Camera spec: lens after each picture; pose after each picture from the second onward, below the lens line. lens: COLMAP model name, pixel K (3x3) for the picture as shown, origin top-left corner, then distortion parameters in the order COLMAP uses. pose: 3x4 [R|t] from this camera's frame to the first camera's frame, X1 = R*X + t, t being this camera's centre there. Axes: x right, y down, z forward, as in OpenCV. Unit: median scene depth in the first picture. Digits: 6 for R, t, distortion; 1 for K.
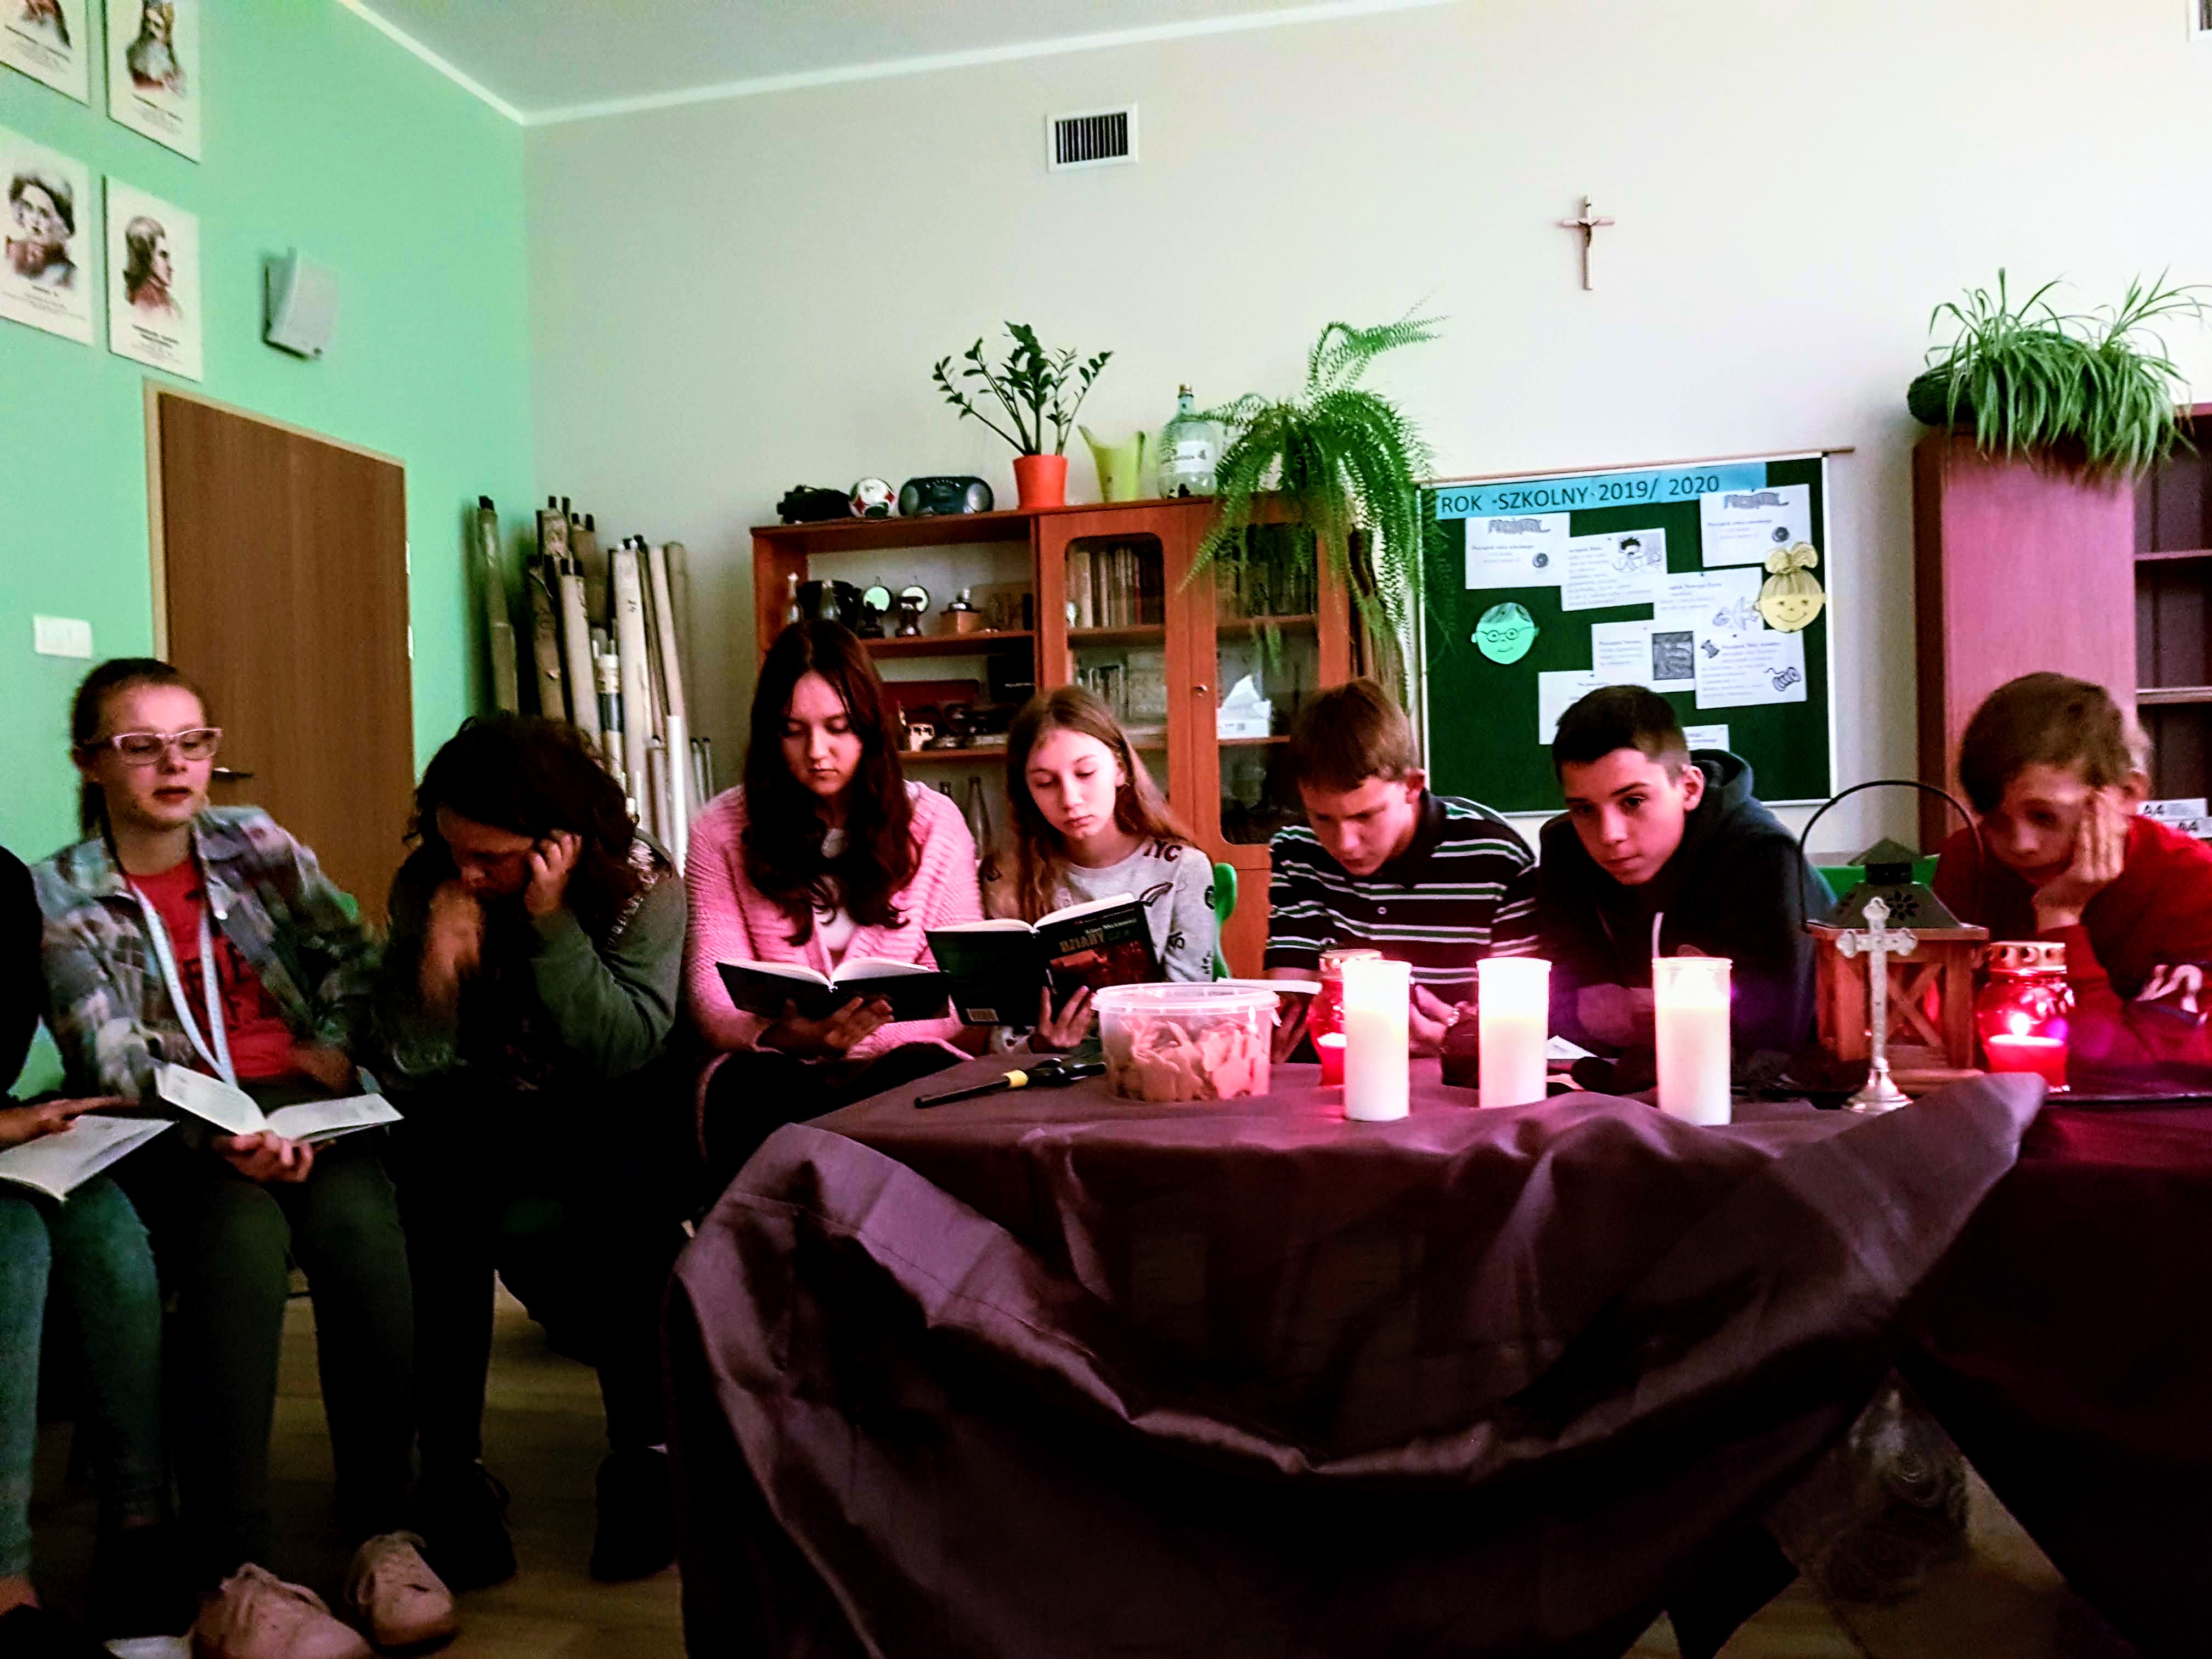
lens RADIAL K [[1796.8, 0, 1084.8], [0, 1796.8, 833.0], [0, 0, 1]] dist [-0.042756, 0.012689]
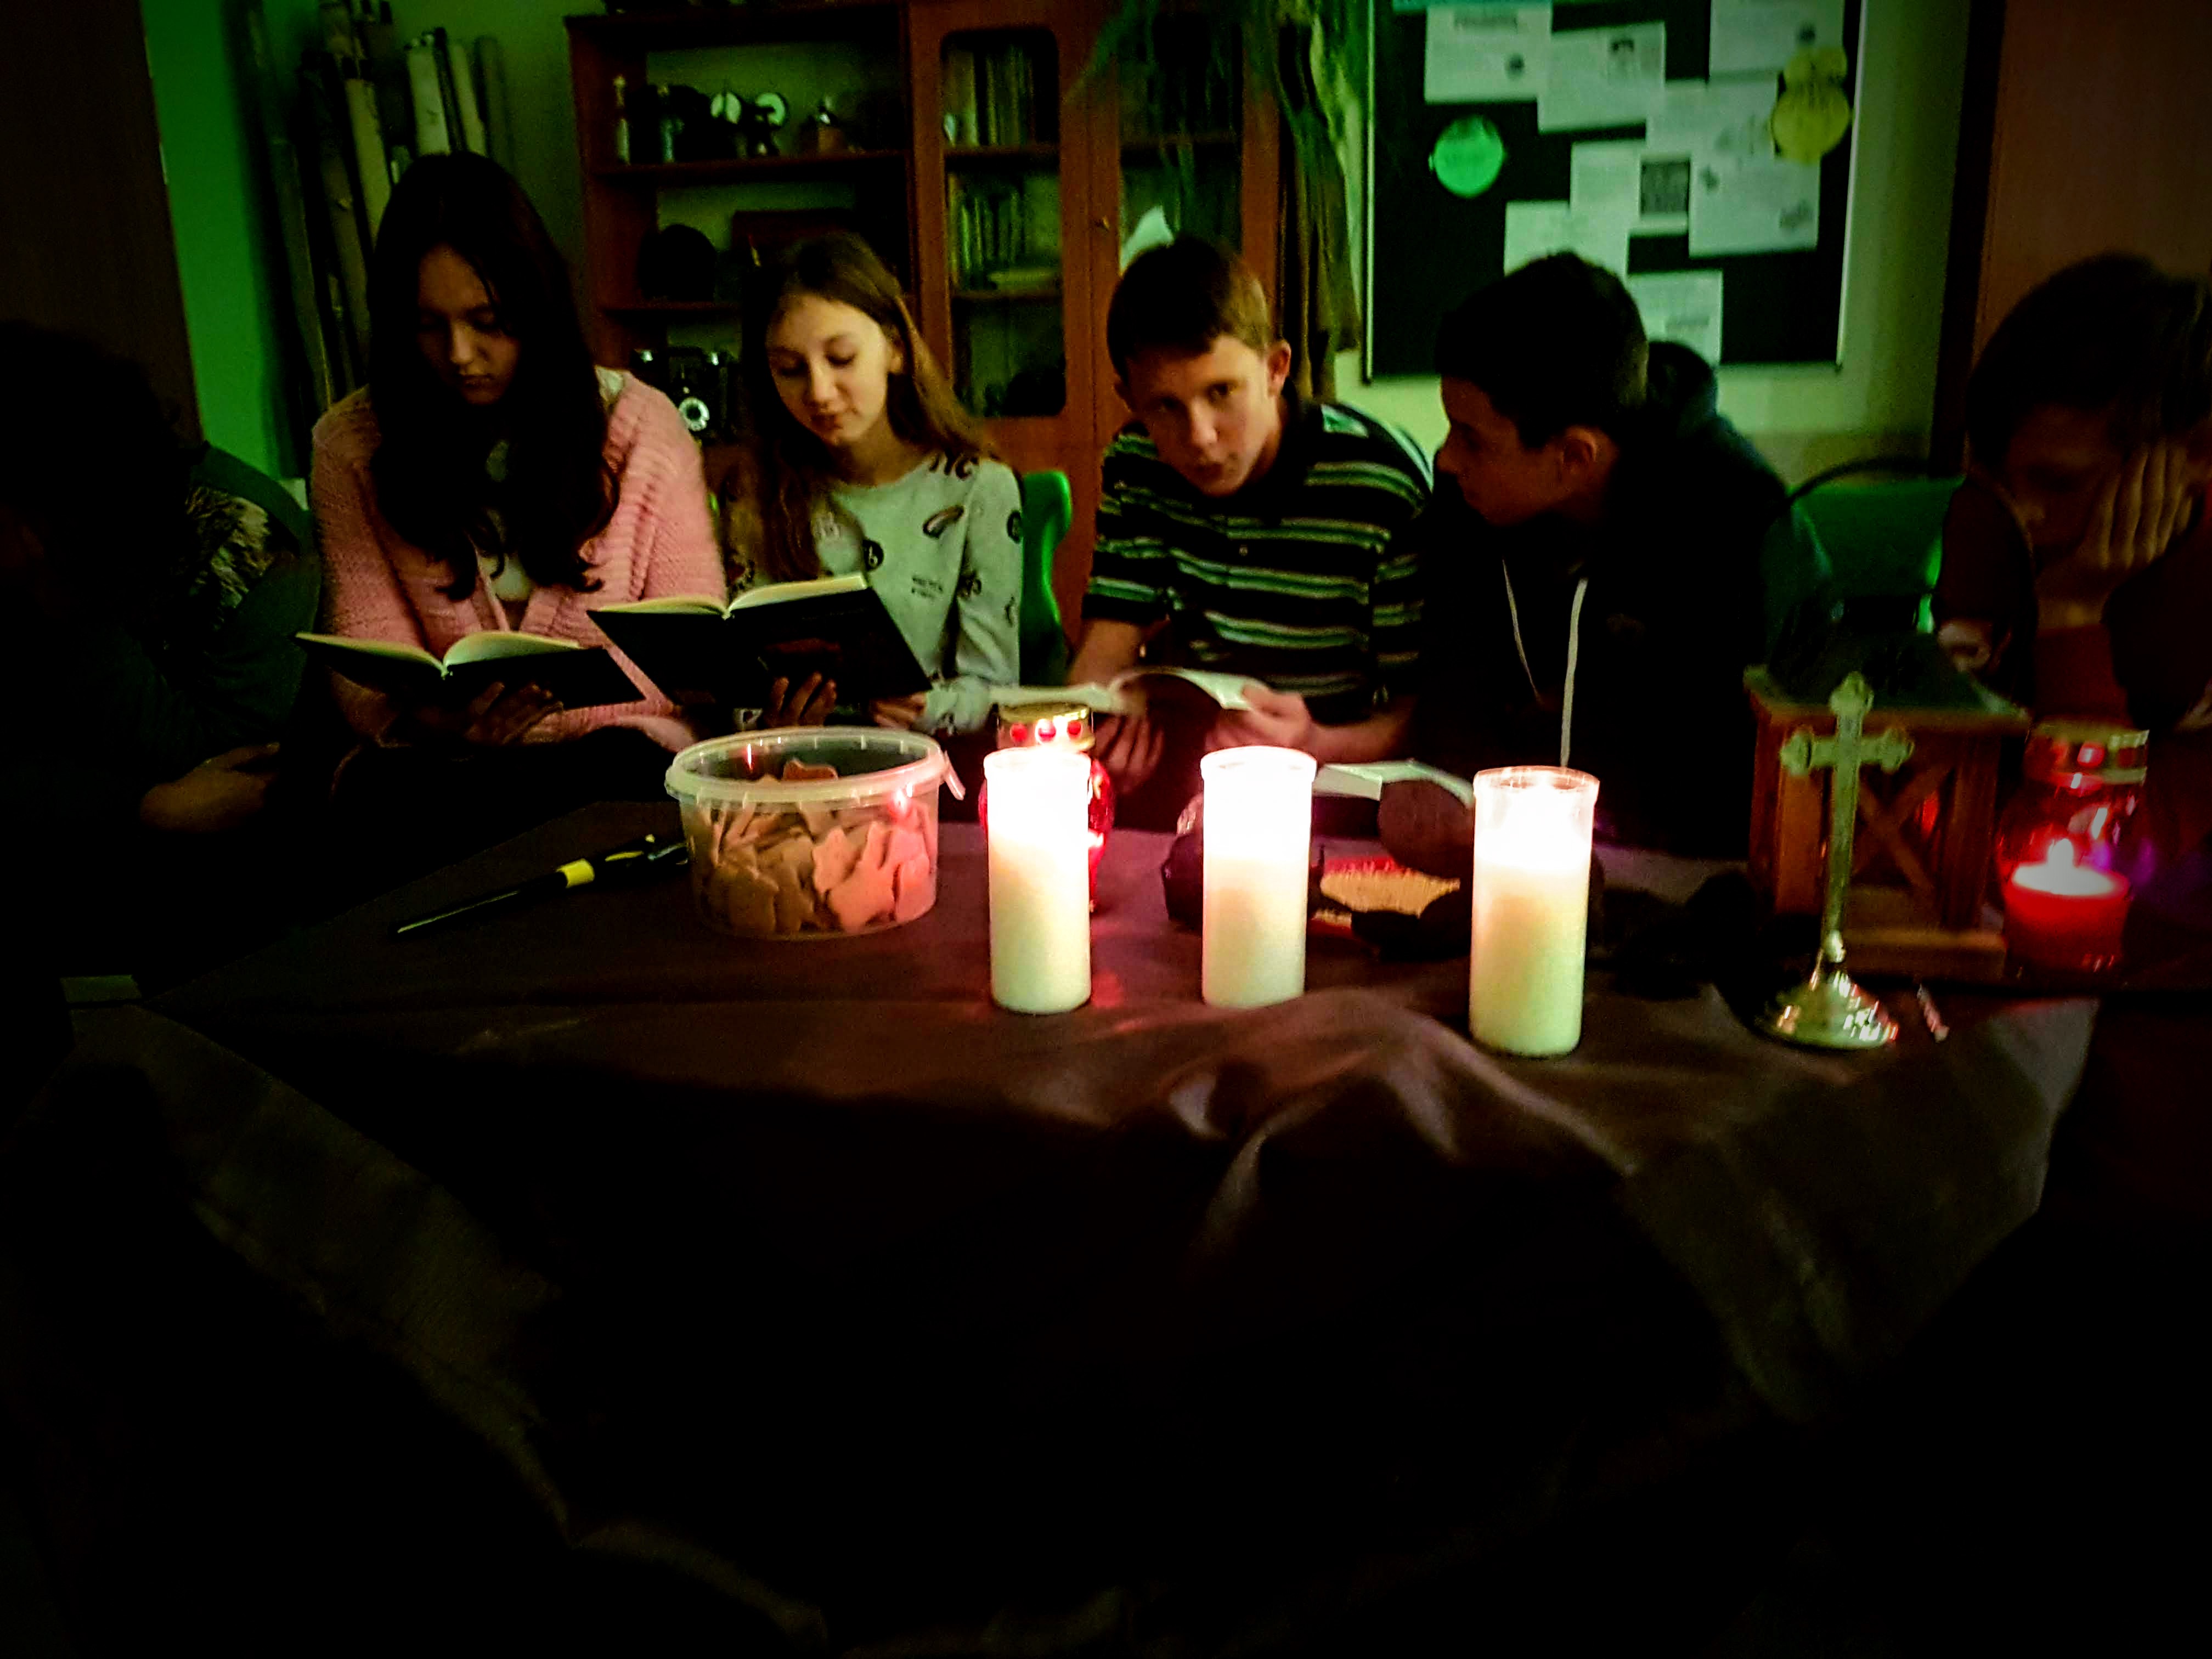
lens RADIAL K [[1796.8, 0, 1119.7], [0, 1796.8, 807.6], [0, 0, 1]] dist [-0.042756, 0.012689]
pose [[0.999800, -0.000882, 0.019973, 0.098582], [-0.004012, 0.969854, 0.243654, -0.034506], [-0.019586, -0.243686, 0.969656, 0.219218]]
